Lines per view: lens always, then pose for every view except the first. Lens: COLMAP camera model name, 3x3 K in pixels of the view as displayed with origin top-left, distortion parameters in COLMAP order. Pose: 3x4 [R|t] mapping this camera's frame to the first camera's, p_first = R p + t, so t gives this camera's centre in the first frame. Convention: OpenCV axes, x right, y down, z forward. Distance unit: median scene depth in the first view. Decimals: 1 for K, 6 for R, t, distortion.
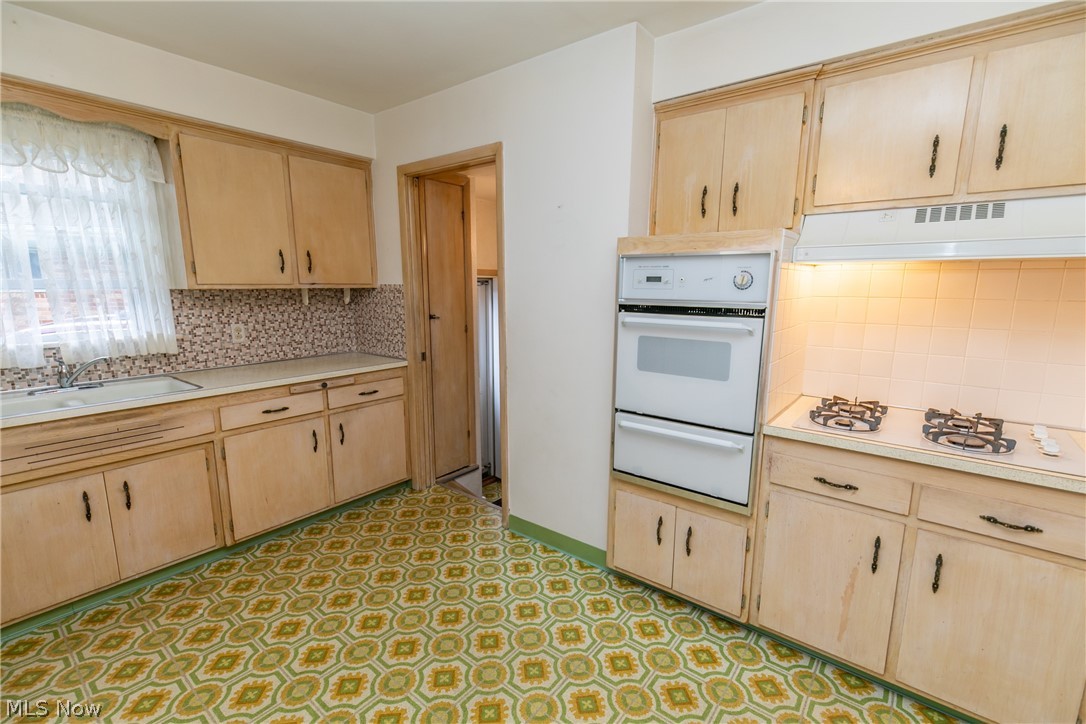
lens RADIAL K [[486.1, 0, 543.1], [0, 486.1, 367.9], [0, 0, 1]] dist [-0.000004, 0.000971]
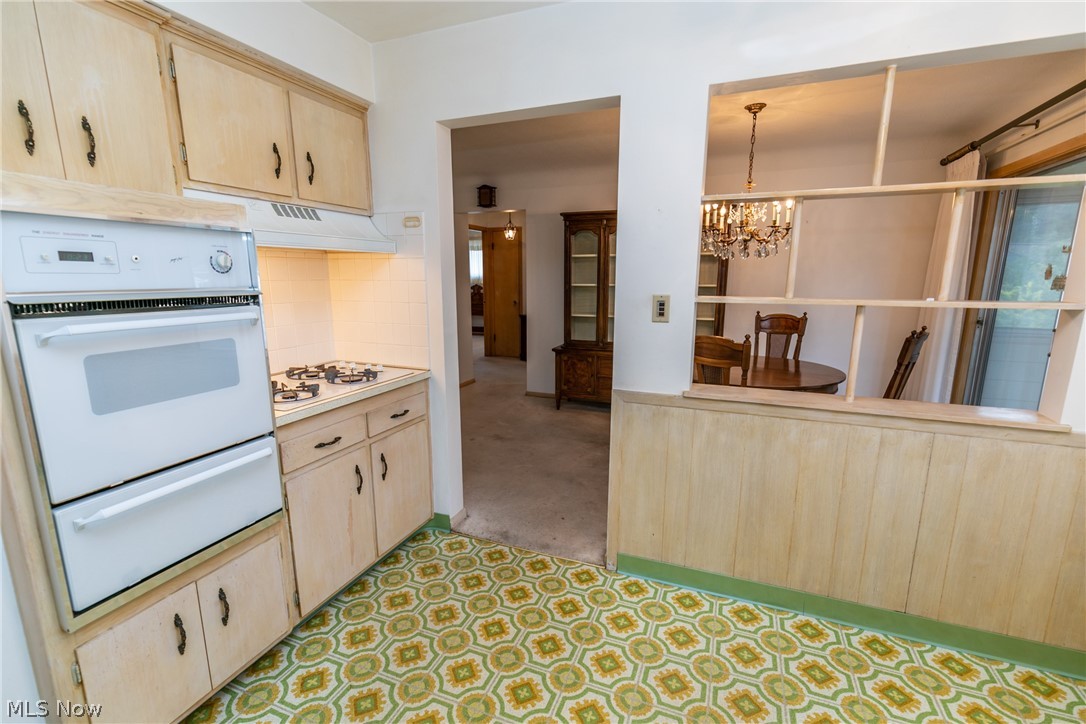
lens RADIAL K [[486.1, 0, 541.2], [0, 486.1, 368.8], [0, 0, 1]] dist [-0.000004, 0.000971]
pose [[-0.288104, -0.187744, 0.939015, -0.553916], [0.161856, 0.956937, 0.240987, -0.116524], [-0.943821, 0.221414, -0.245309, 0.723884]]
